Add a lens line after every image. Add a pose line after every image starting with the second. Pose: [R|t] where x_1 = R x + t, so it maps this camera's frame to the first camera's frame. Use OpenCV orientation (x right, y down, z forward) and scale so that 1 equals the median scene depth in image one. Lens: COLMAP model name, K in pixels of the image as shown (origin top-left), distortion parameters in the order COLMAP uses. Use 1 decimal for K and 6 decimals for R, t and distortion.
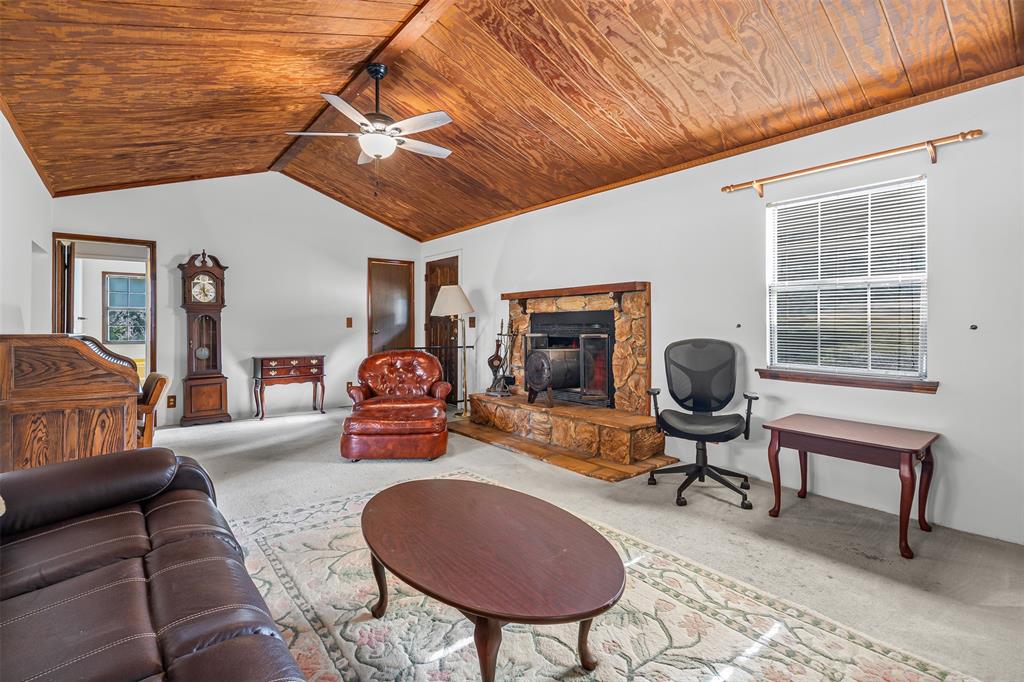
lens RADIAL K [[478.4, 0, 510.4], [0, 478.4, 333.7], [0, 0, 1]] dist [-0.000798, 0.000424]
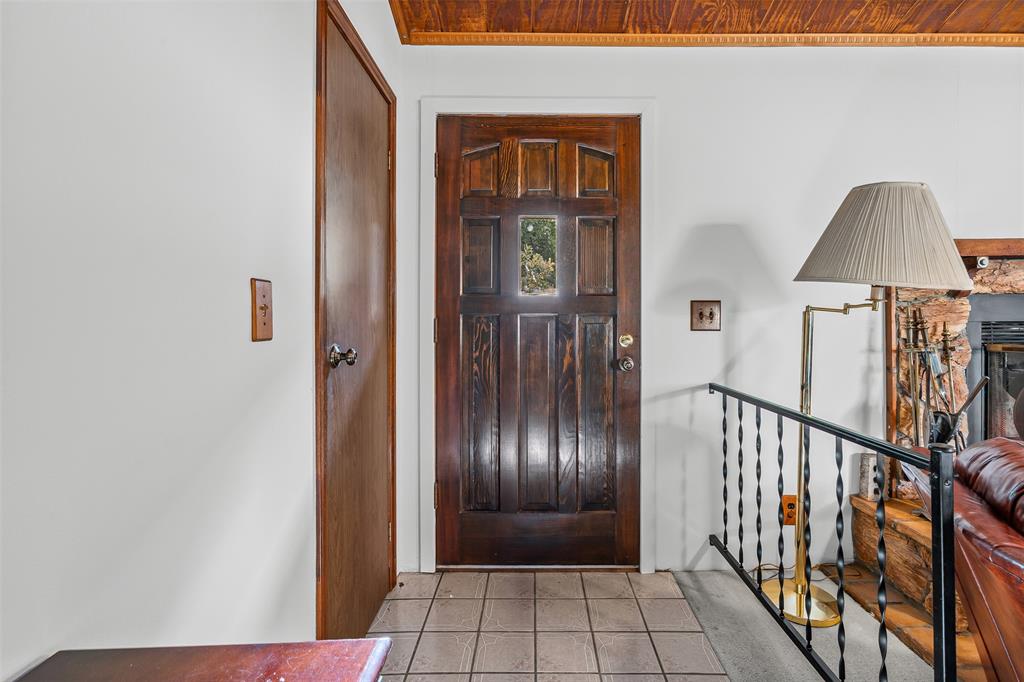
lens RADIAL K [[478.4, 0, 516.6], [0, 478.4, 333.1], [0, 0, 1]] dist [-0.000798, 0.000424]
pose [[0.623457, -0.017460, 0.781663, -0.623652], [0.014762, 0.999835, 0.010560, -0.025118], [-0.781719, 0.004955, 0.623612, 1.275348]]
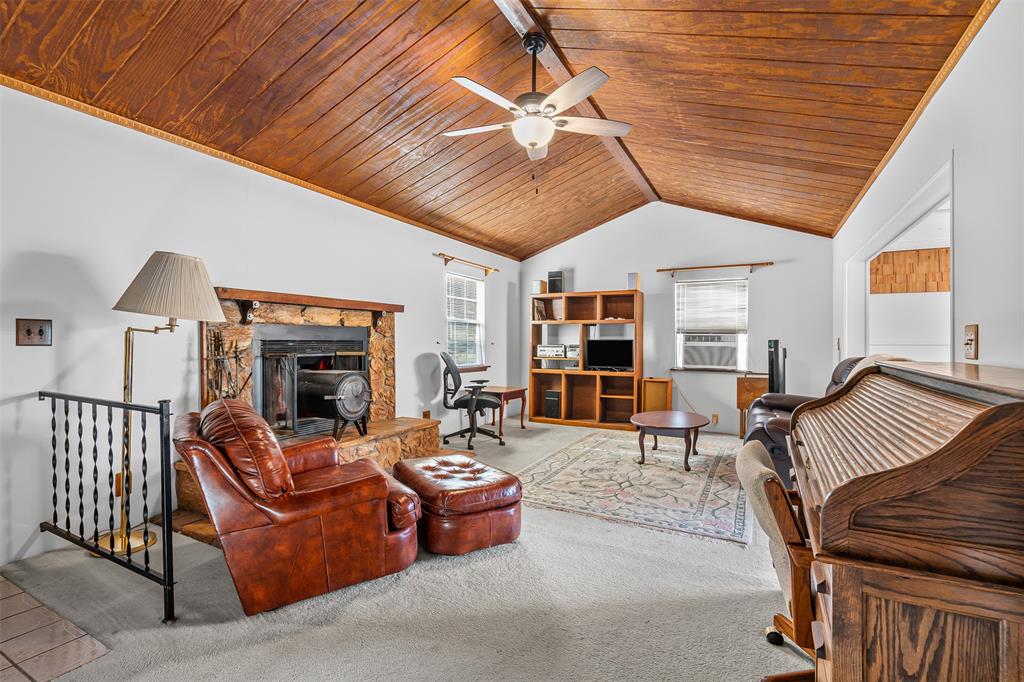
lens RADIAL K [[478.4, 0, 515.3], [0, 478.4, 346.9], [0, 0, 1]] dist [-0.000798, 0.000424]
pose [[-0.405760, -0.016961, 0.913822, -0.864694], [0.003435, 0.999792, 0.020082, -0.027635], [-0.913973, 0.011288, -0.405618, 1.139443]]
